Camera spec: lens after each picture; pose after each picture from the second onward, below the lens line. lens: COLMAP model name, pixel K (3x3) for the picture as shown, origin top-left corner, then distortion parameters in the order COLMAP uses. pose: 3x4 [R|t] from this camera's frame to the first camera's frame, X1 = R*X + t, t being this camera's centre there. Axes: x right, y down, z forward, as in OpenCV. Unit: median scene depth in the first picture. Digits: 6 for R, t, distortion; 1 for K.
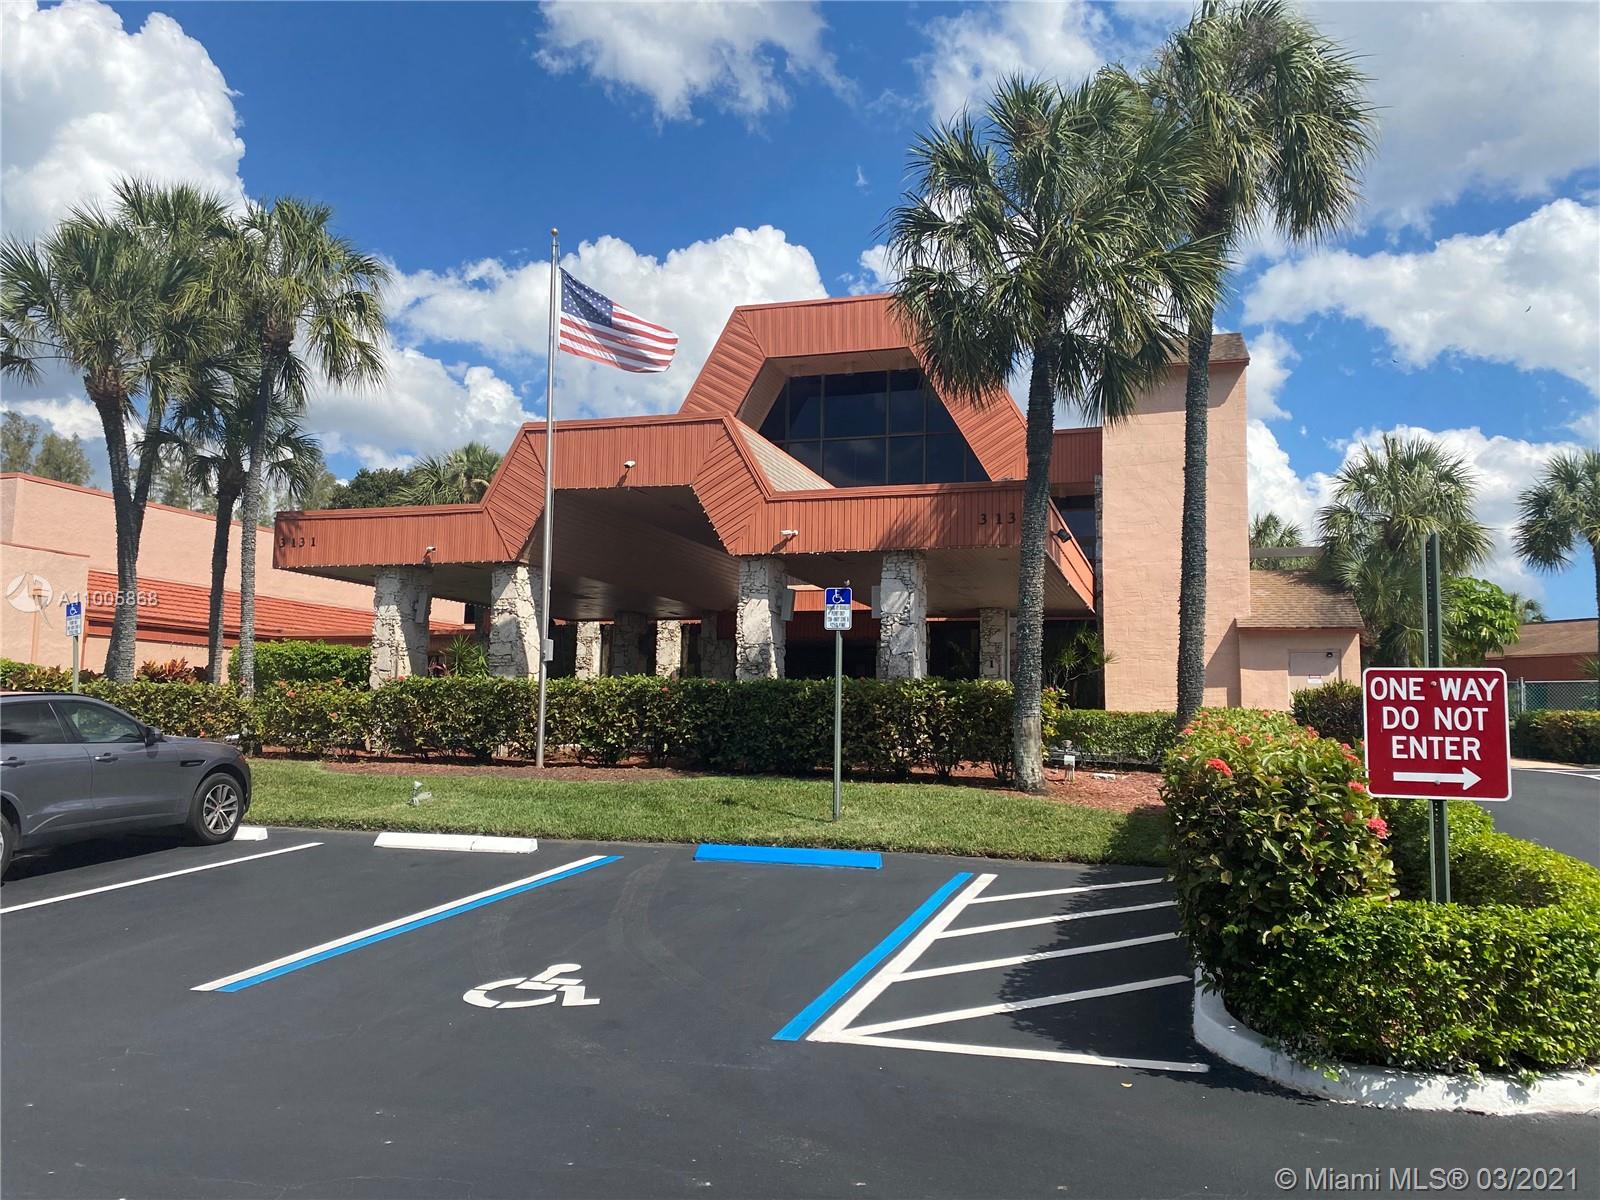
lens RADIAL K [[1222.7, 0, 800.0], [0, 1222.7, 600.0], [0, 0, 1]] dist [-0.000369, 0.001055]
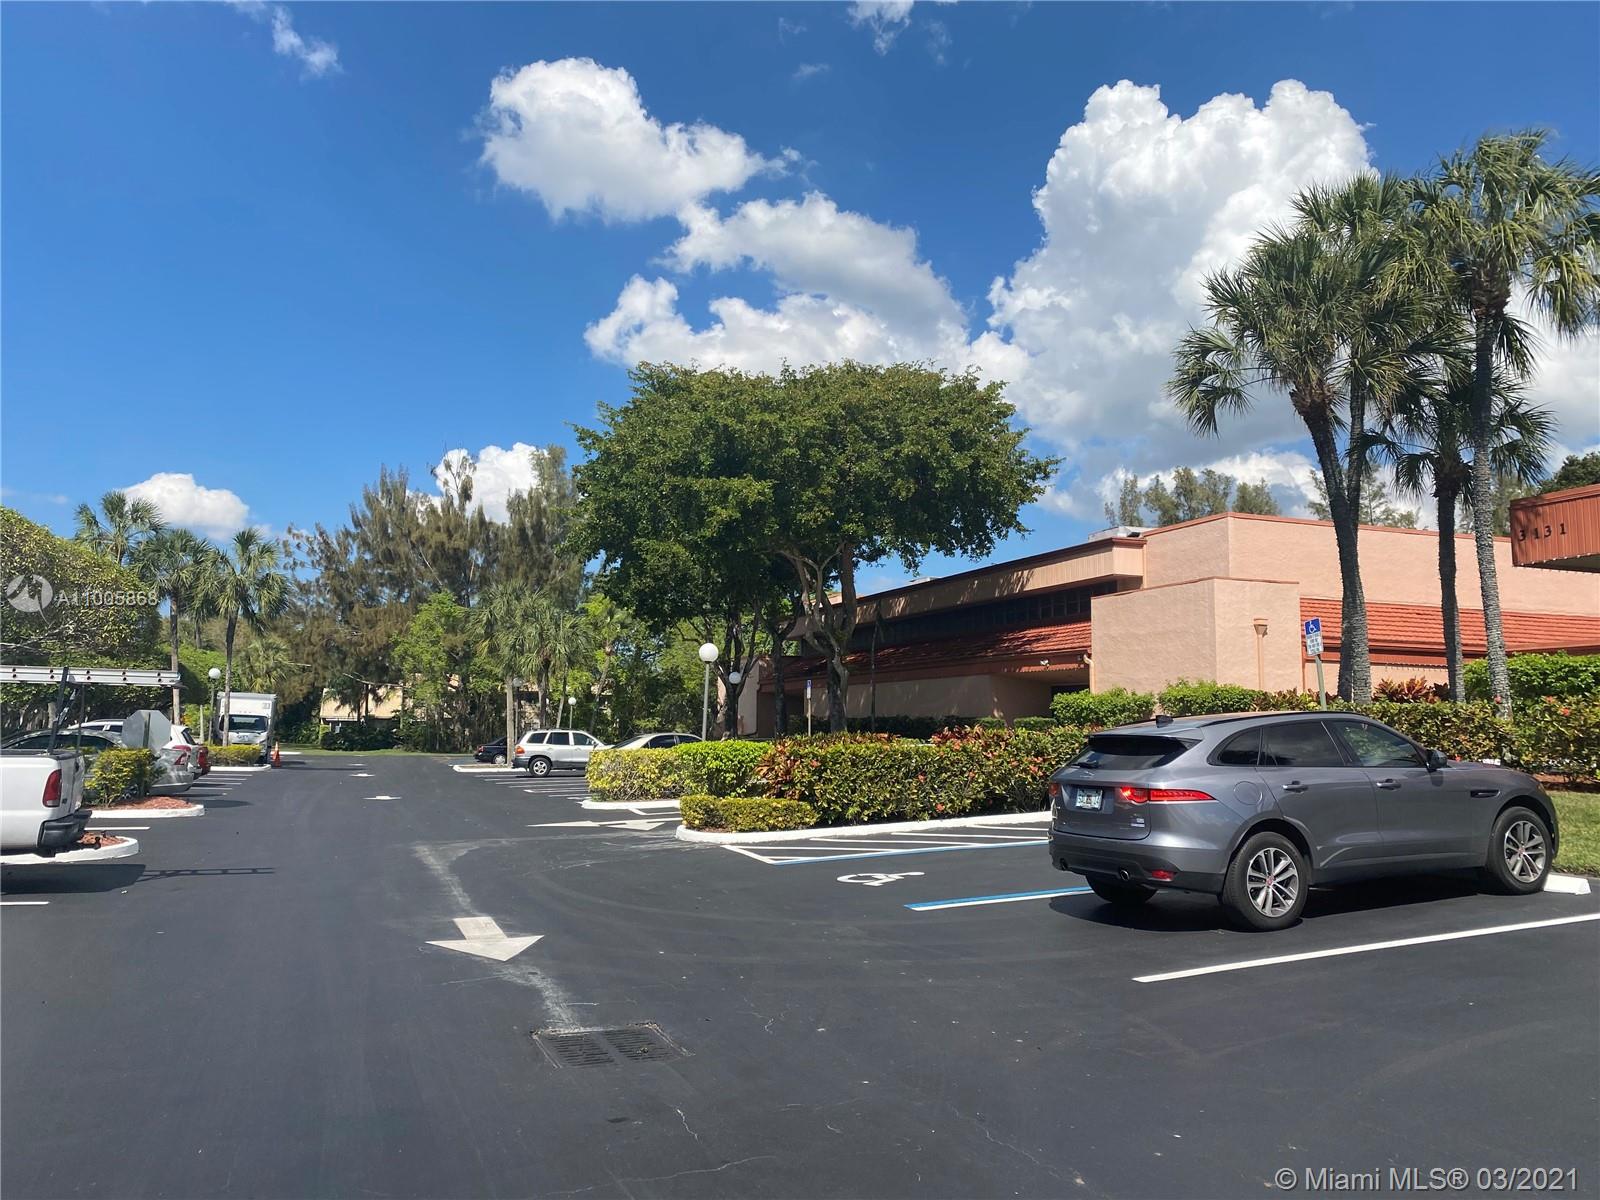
lens RADIAL K [[1220.3, 0, 800.0], [0, 1220.3, 600.0], [0, 0, 1]] dist [0.005242, -0.004580]
pose [[0.619725, -0.092011, -0.779407, -0.109531], [0.074869, 0.995506, -0.057992, 0.014001], [0.781240, -0.022414, 0.623829, 0.106902]]
